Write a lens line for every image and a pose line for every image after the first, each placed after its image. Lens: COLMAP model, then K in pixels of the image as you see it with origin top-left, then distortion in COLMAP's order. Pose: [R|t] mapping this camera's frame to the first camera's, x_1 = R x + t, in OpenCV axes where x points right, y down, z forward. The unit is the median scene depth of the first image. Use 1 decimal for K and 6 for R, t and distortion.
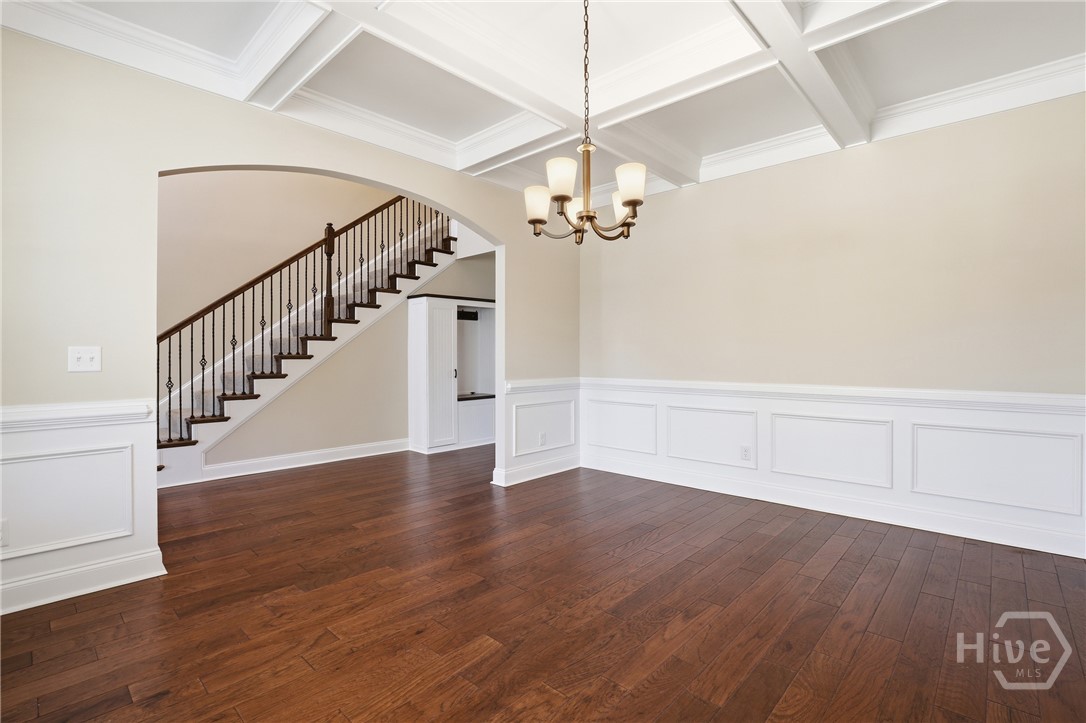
lens RADIAL K [[499.6, 0, 548.6], [0, 499.6, 357.2], [0, 0, 1]] dist [-0.025951, 0.001416]
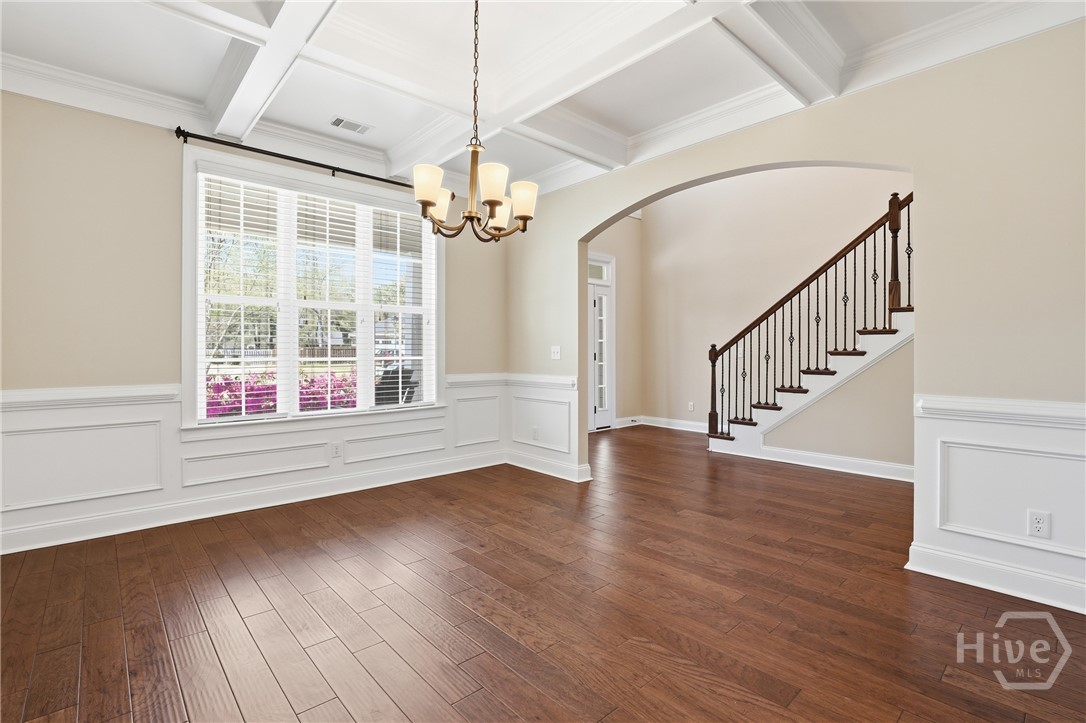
lens RADIAL K [[499.6, 0, 548.2], [0, 499.6, 355.8], [0, 0, 1]] dist [-0.025951, 0.001416]
pose [[-0.073756, 0.011262, -0.997213, 0.582008], [-0.006566, 0.999909, 0.011778, -0.004247], [0.997255, 0.007416, -0.073675, 0.656917]]
